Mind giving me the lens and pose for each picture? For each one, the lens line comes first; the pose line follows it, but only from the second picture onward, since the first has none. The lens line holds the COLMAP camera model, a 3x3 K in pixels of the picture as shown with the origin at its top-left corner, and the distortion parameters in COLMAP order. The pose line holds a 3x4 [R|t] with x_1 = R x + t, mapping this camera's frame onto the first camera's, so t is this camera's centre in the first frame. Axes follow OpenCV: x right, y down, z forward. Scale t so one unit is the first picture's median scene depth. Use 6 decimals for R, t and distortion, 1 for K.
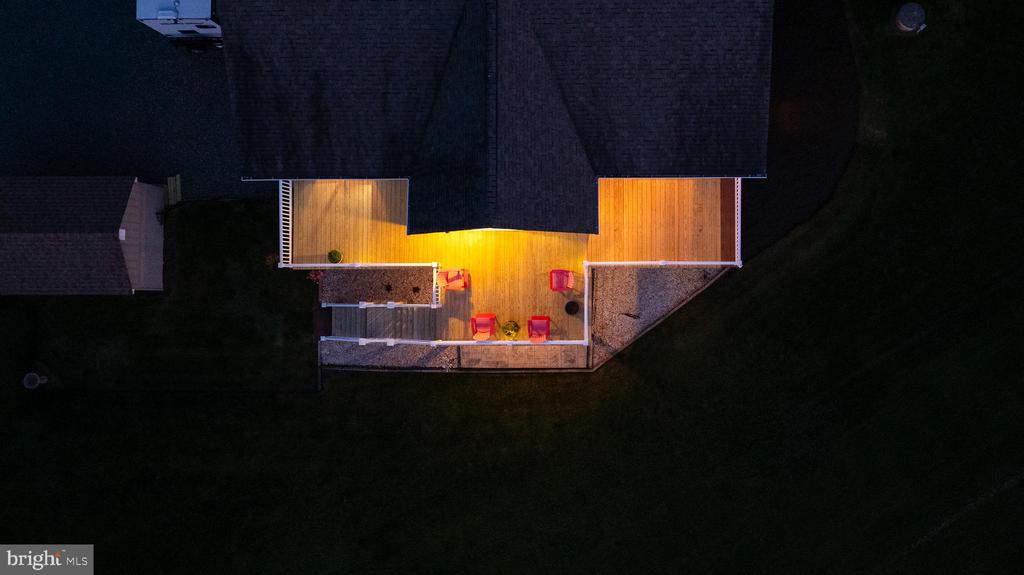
lens RADIAL K [[730.9, 0, 585.1], [0, 730.9, 288.0], [0, 0, 1]] dist [-0.001675, 0.000098]
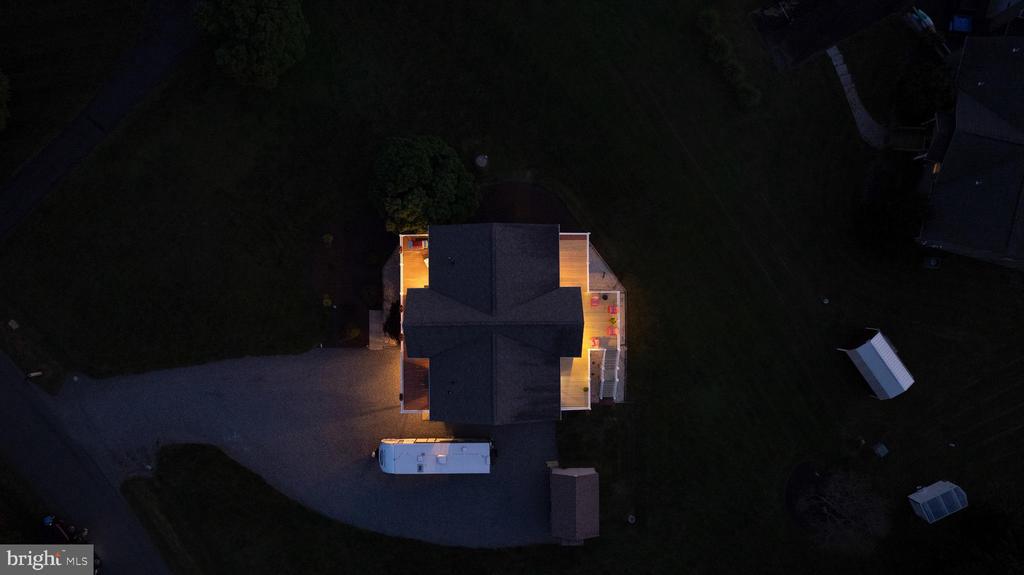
lens RADIAL K [[723.1, 0, 512.0], [0, 723.1, 287.5], [0, 0, 1]] dist [-0.026096, -0.000158]
pose [[0.000321, -0.998683, 0.051313, -0.112809], [0.998269, 0.003338, 0.058722, -0.448157], [-0.058816, 0.051205, 0.996955, -1.526175]]
